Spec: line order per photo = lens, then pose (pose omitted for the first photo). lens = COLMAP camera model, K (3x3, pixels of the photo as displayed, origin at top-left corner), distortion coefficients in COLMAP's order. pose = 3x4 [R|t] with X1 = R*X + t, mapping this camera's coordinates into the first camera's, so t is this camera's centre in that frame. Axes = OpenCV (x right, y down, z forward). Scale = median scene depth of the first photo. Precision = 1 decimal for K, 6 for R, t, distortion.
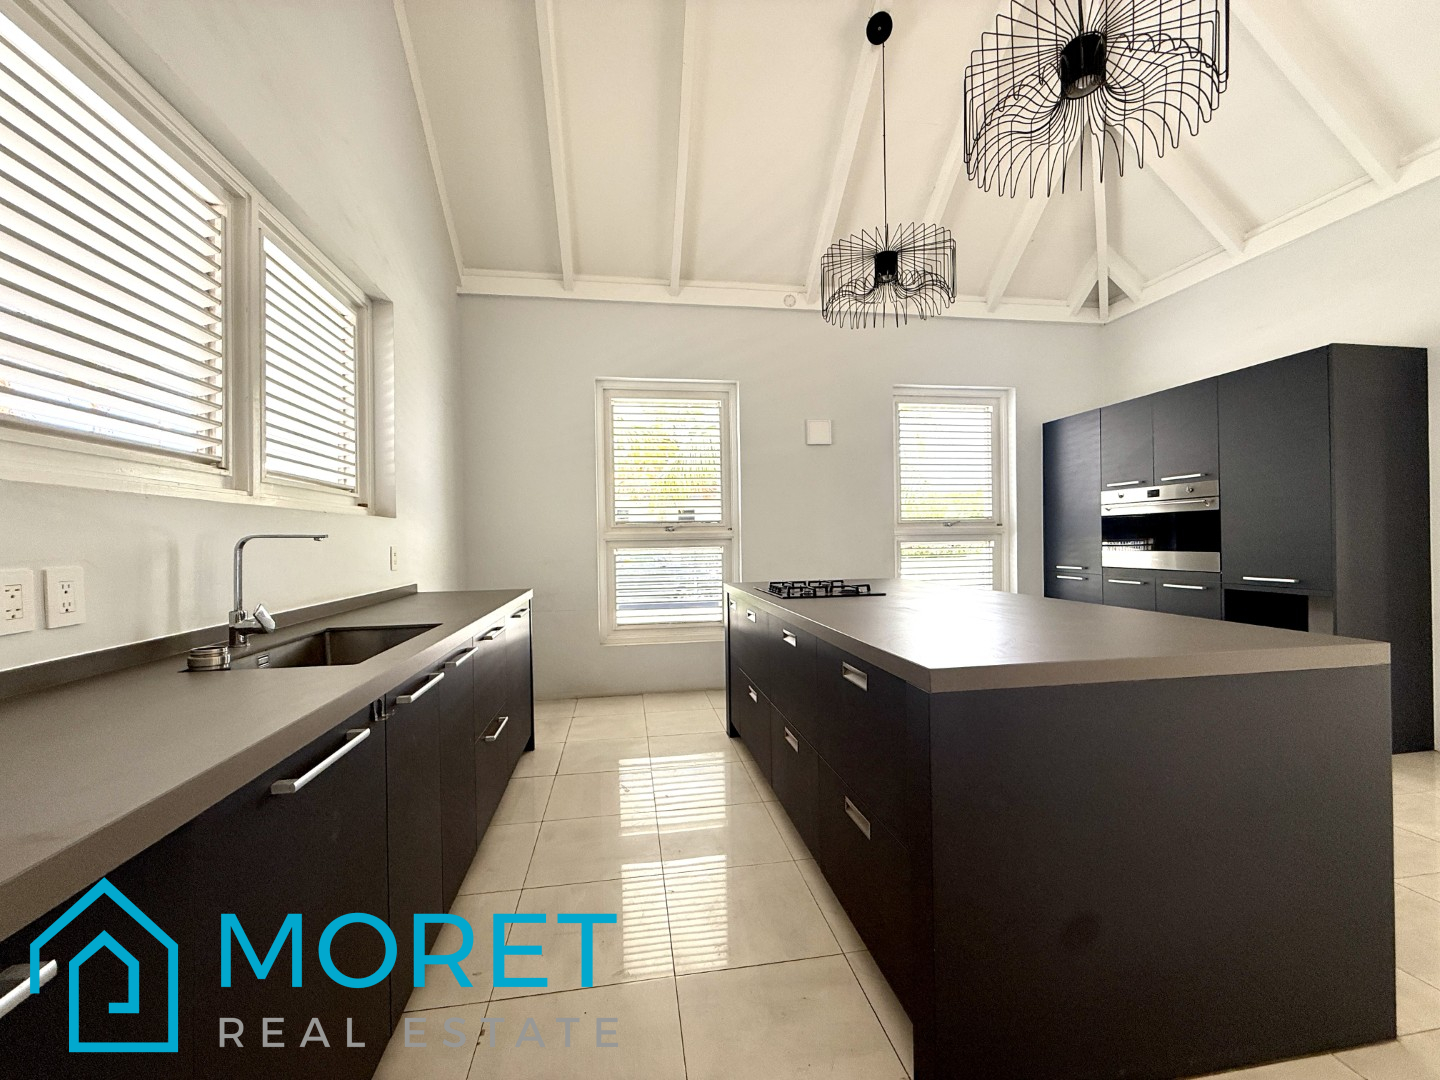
lens RADIAL K [[572.8, 0, 714.2], [0, 572.8, 537.0], [0, 0, 1]] dist [-0.001258, 0.000179]
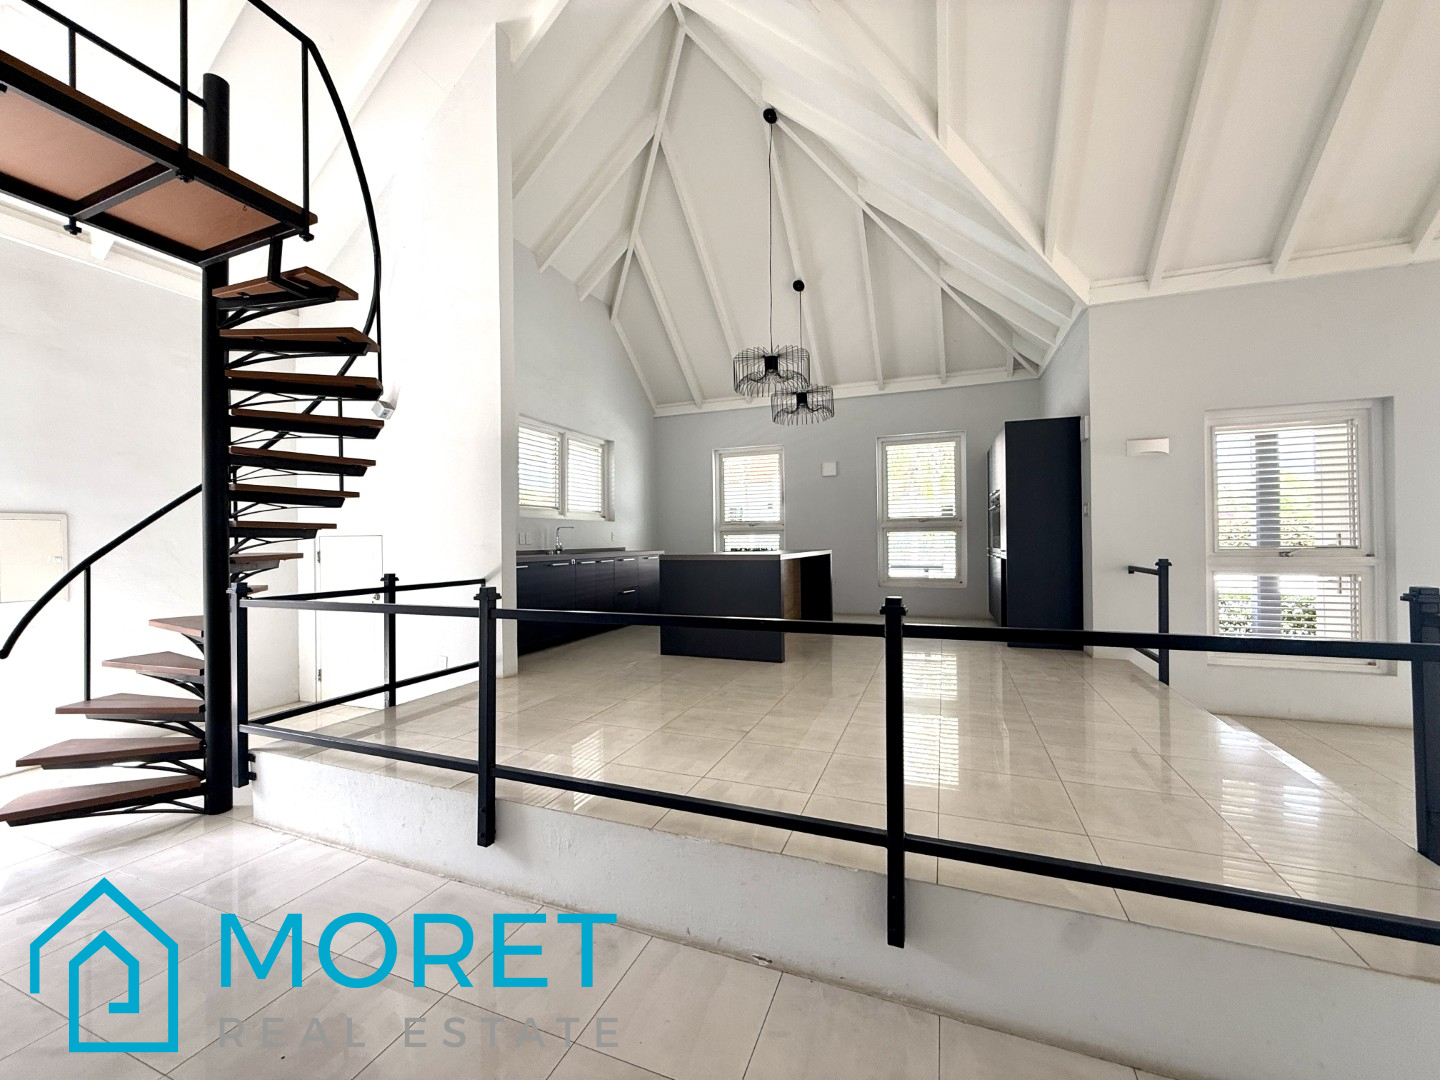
lens RADIAL K [[572.8, 0, 713.8], [0, 572.8, 536.1], [0, 0, 1]] dist [-0.001258, 0.000179]
pose [[0.856121, 0.004496, -0.516756, 0.852364], [-0.001486, 0.999979, 0.006238, 0.012156], [0.516773, -0.004572, 0.856110, -0.736754]]
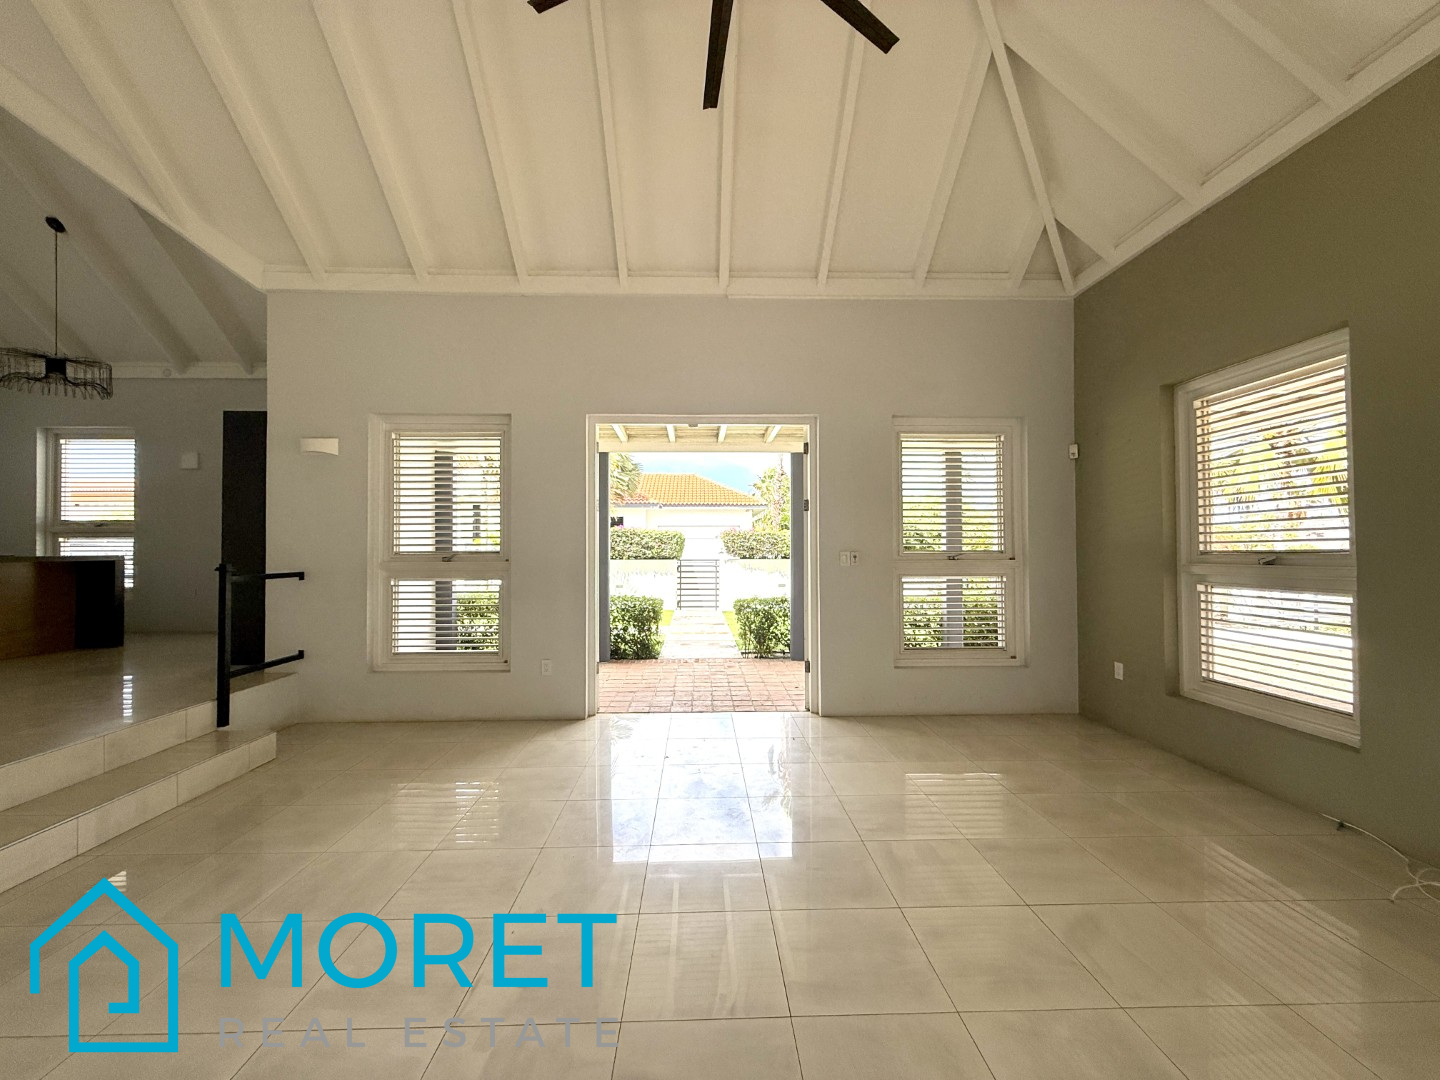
lens RADIAL K [[572.8, 0, 717.0], [0, 572.8, 540.8], [0, 0, 1]] dist [-0.001258, 0.000179]
pose [[0.991499, 0.013259, -0.129439, 1.868116], [-0.014424, 0.999863, -0.008065, 0.017362], [0.129314, 0.009863, 0.991555, -0.307773]]
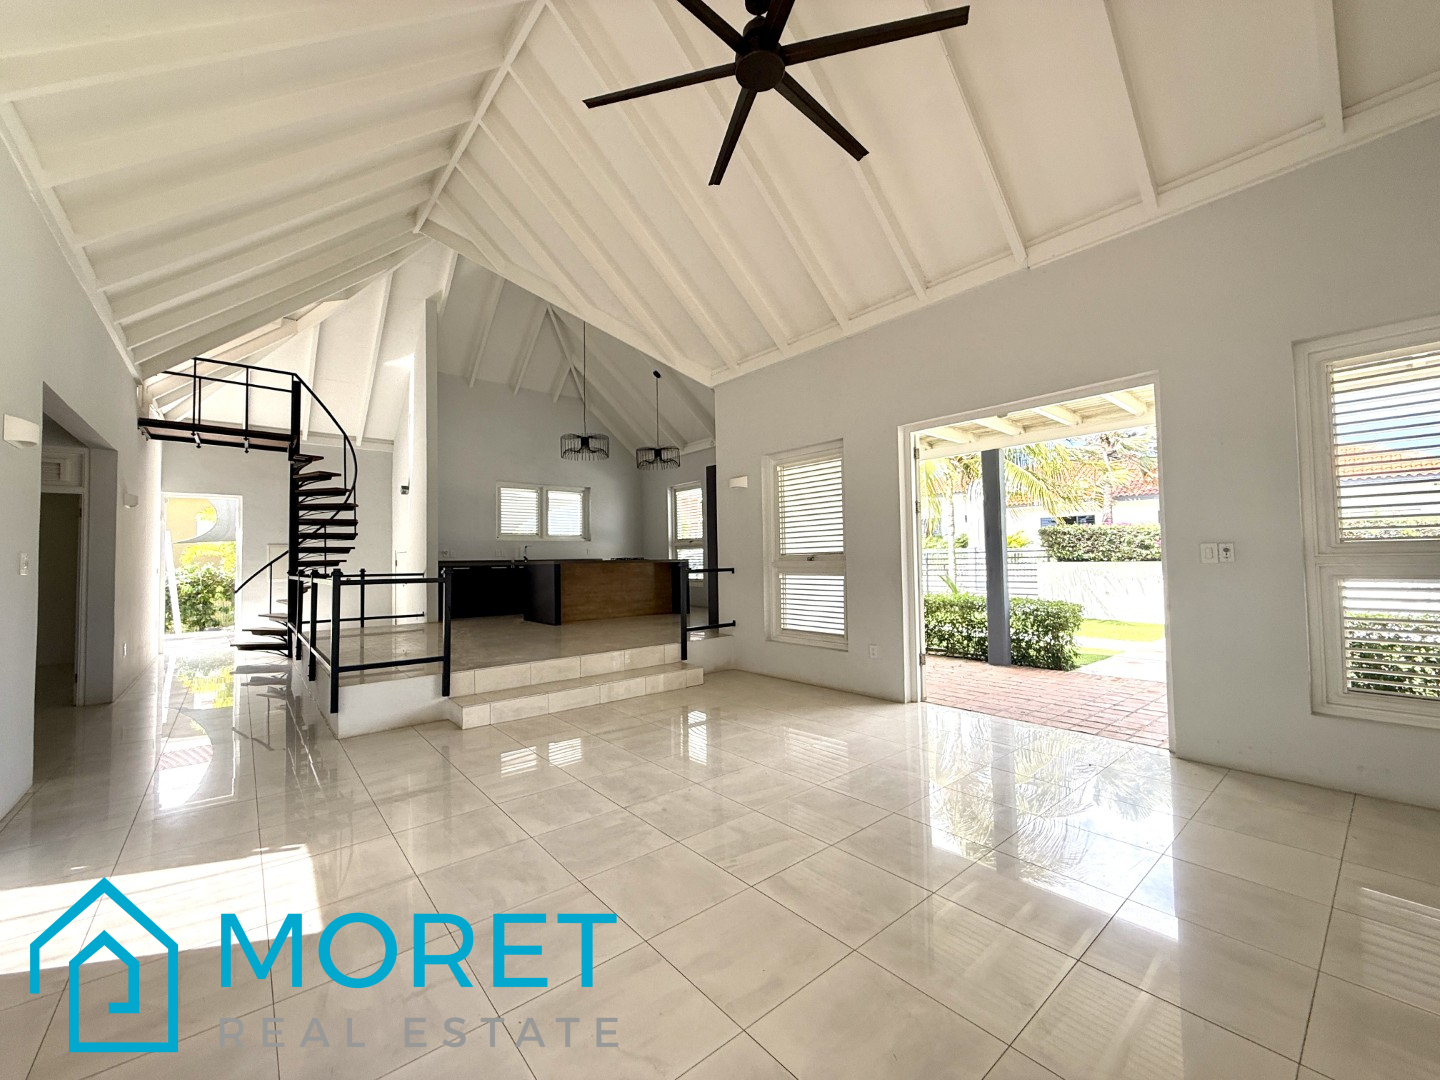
lens RADIAL K [[572.8, 0, 718.7], [0, 572.8, 538.2], [0, 0, 1]] dist [-0.001258, 0.000179]
pose [[0.513448, -0.023885, -0.857788, 2.314246], [0.012464, 0.999715, -0.020377, 0.026792], [0.858030, -0.000229, 0.513599, -0.205415]]
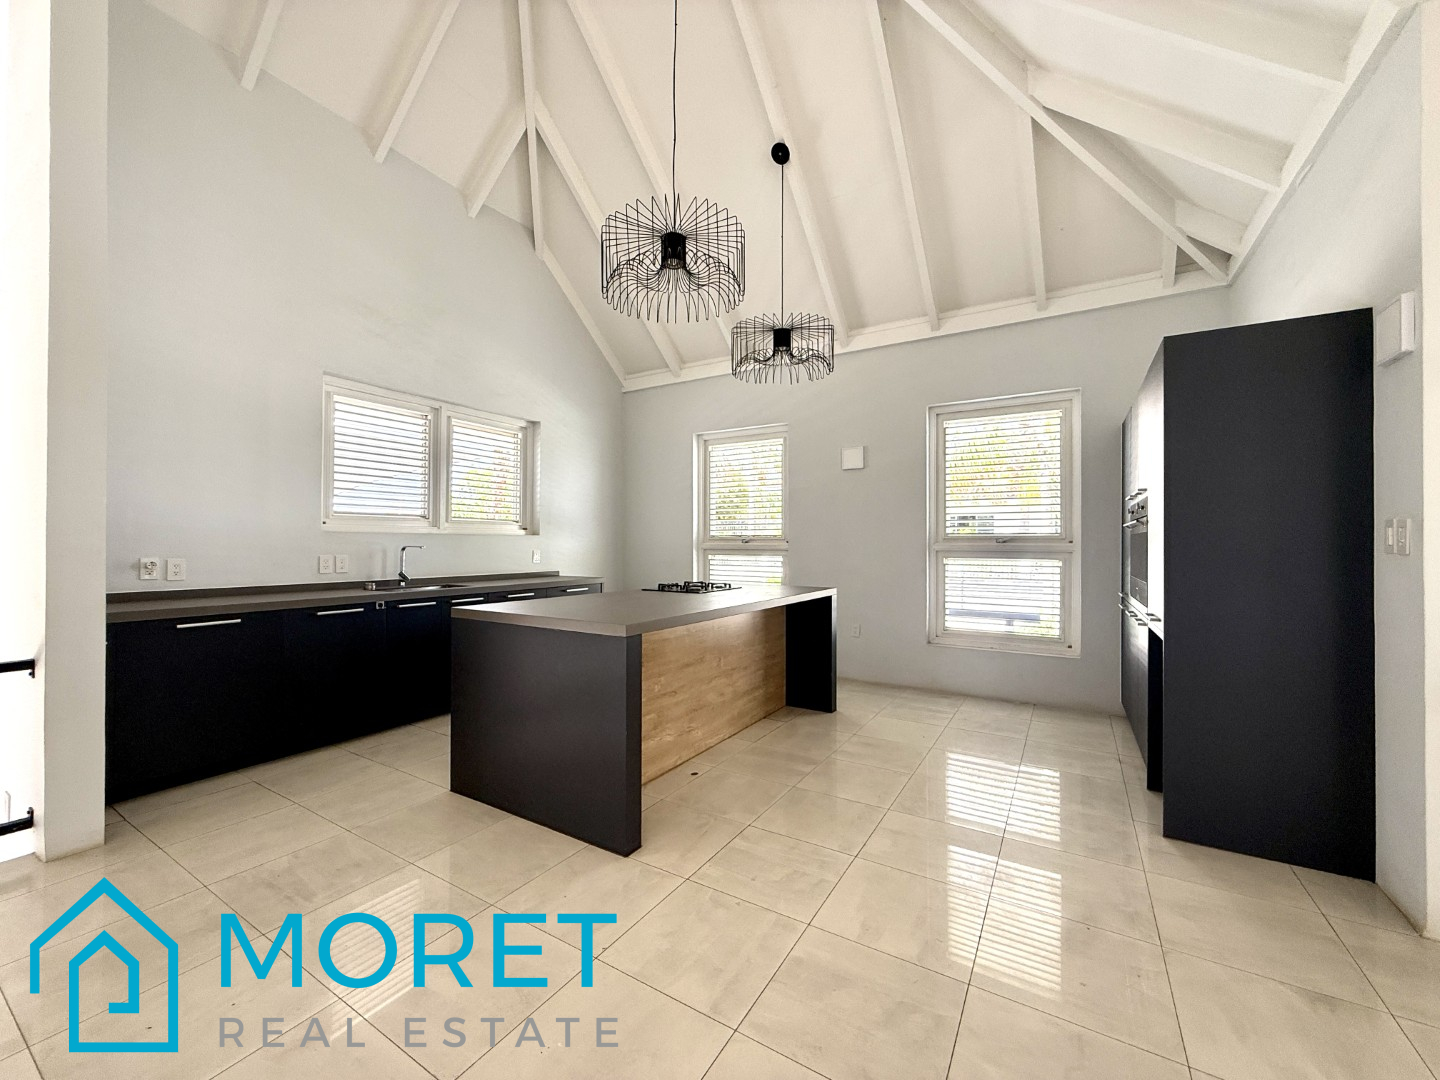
lens RADIAL K [[572.8, 0, 714.9], [0, 572.8, 538.2], [0, 0, 1]] dist [-0.001258, 0.000179]
pose [[0.753967, 0.014885, -0.656743, 0.787650], [-0.014197, 0.999879, 0.006364, -0.029943], [0.656758, 0.004526, 0.754087, -0.040497]]
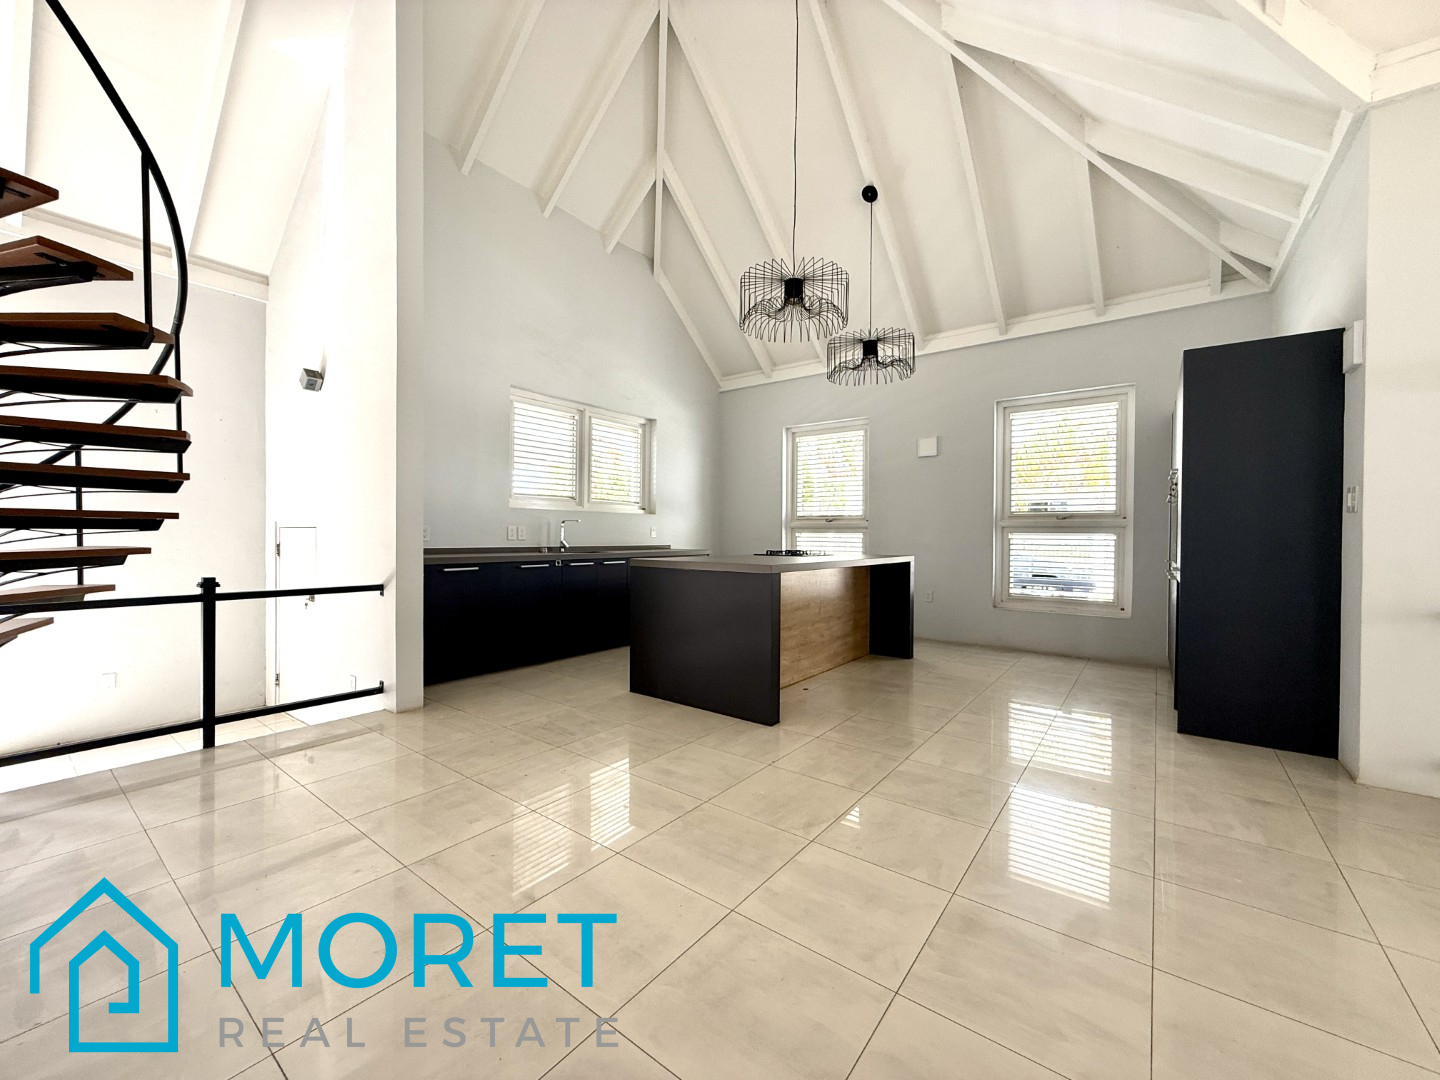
lens RADIAL K [[572.8, 0, 714.7], [0, 572.8, 537.5], [0, 0, 1]] dist [-0.001258, 0.000179]
pose [[0.682815, 0.027733, -0.730065, 0.881408], [-0.016940, 0.999612, 0.022129, 0.003305], [0.730395, -0.002743, 0.683019, -0.270721]]
